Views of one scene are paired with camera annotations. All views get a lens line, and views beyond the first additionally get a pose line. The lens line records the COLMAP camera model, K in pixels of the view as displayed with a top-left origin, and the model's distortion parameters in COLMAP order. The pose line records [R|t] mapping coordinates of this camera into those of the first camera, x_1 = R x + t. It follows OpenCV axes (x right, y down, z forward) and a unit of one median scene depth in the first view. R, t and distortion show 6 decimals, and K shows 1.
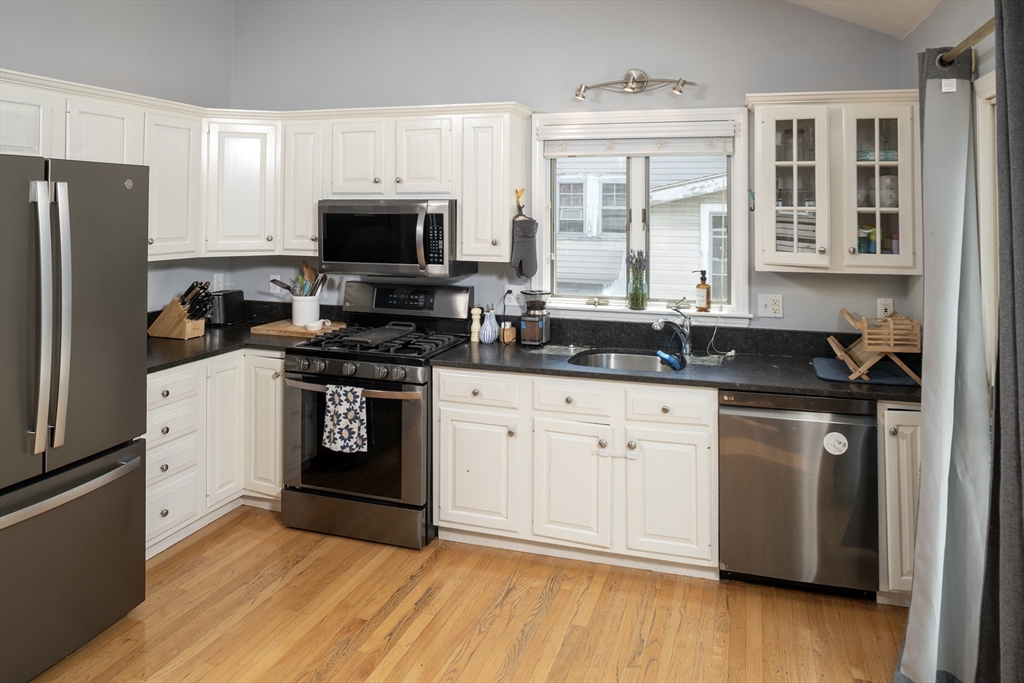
lens RADIAL K [[726.3, 0, 510.6], [0, 726.3, 255.9], [0, 0, 1]] dist [-0.039723, -0.000464]
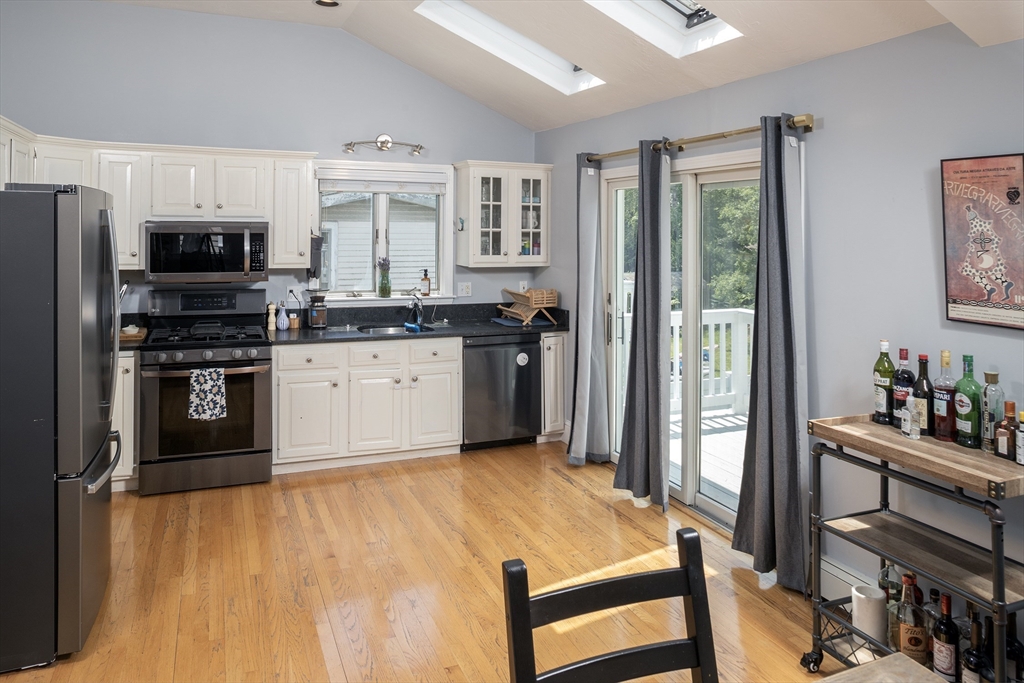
lens RADIAL K [[725.3, 0, 512.0], [0, 725.3, 341.5], [0, 0, 1]] dist [-0.001489, 0.000644]
pose [[0.757213, -0.099029, 0.645617, -0.643966], [0.035488, 0.993217, 0.110725, 0.008794], [-0.652203, -0.060931, 0.755591, -0.320492]]
